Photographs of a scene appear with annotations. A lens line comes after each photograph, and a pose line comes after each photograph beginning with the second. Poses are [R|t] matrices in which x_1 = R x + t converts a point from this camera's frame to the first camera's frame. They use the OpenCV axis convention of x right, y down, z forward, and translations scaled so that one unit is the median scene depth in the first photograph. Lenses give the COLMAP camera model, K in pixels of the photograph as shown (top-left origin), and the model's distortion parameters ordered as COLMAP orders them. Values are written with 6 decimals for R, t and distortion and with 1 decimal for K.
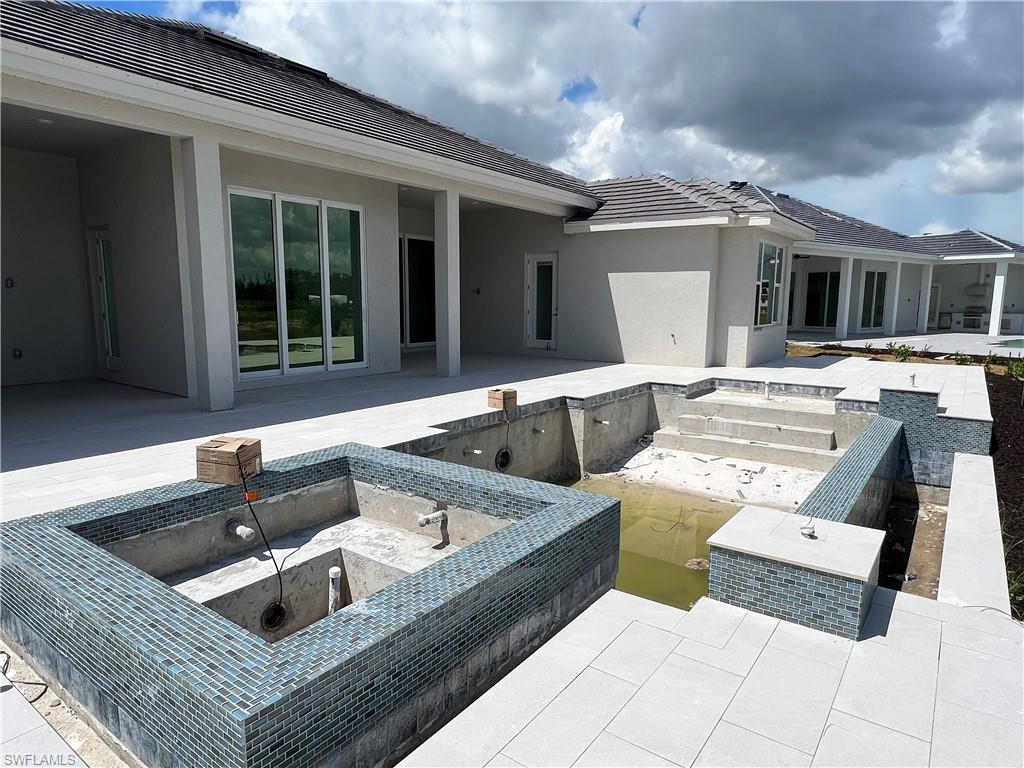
lens RADIAL K [[620.7, 0, 507.7], [0, 620.7, 387.2], [0, 0, 1]] dist [-0.000351, -0.001441]
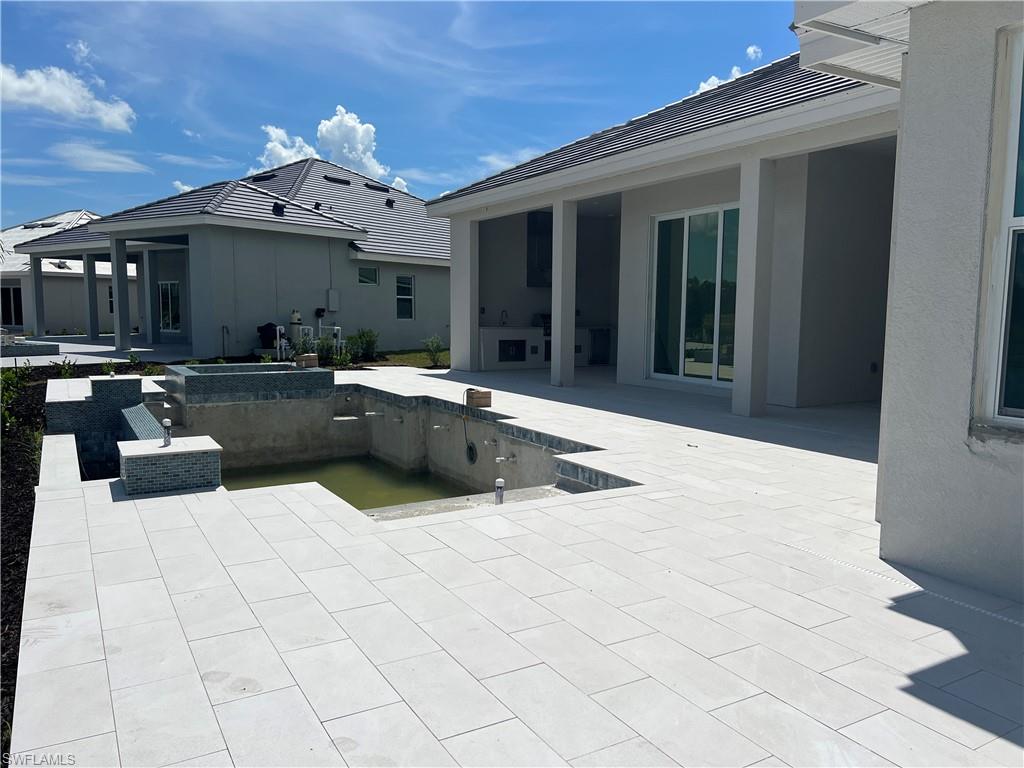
lens RADIAL K [[771.9, 0, 512.5], [0, 771.9, 385.9], [0, 0, 1]] dist [0.003564, 0.000512]
pose [[-0.406828, 0.084395, -0.909598, 0.894419], [-0.138551, 0.978503, 0.152757, -0.161586], [0.902937, 0.188172, -0.386389, 1.181147]]
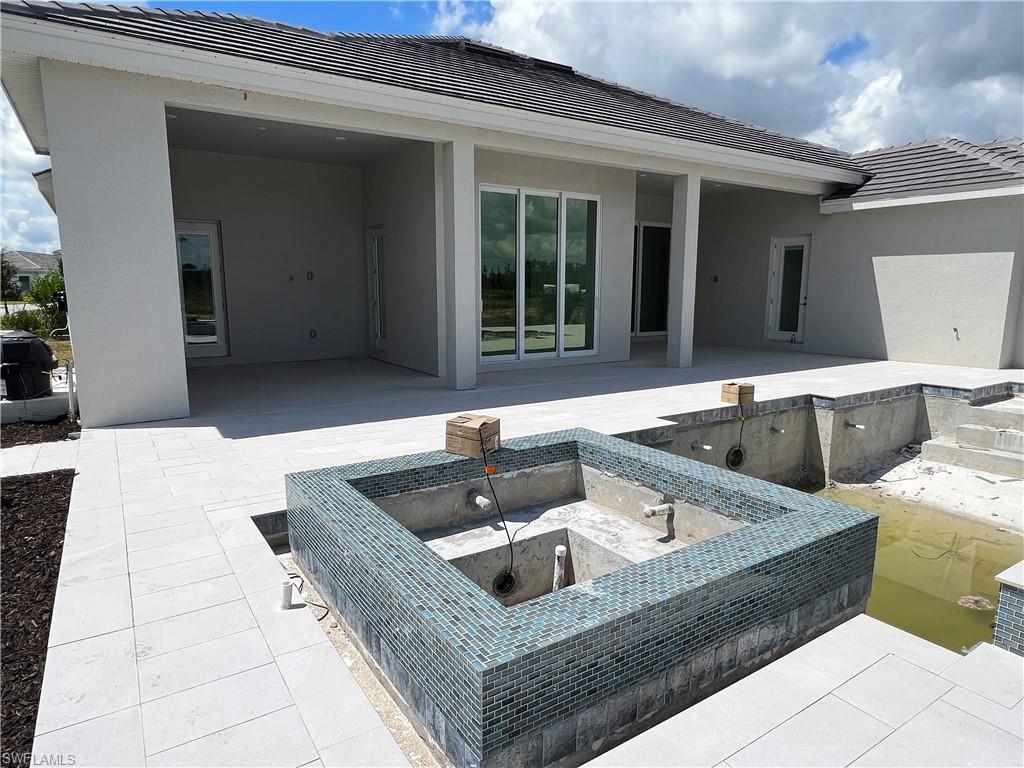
lens RADIAL K [[620.7, 0, 507.8], [0, 620.7, 387.7], [0, 0, 1]] dist [-0.000351, -0.001441]
pose [[0.935952, 0.051694, -0.348313, -0.008187], [-0.045236, 0.998621, 0.026654, 0.000699], [0.349210, -0.009191, 0.936999, -0.003620]]
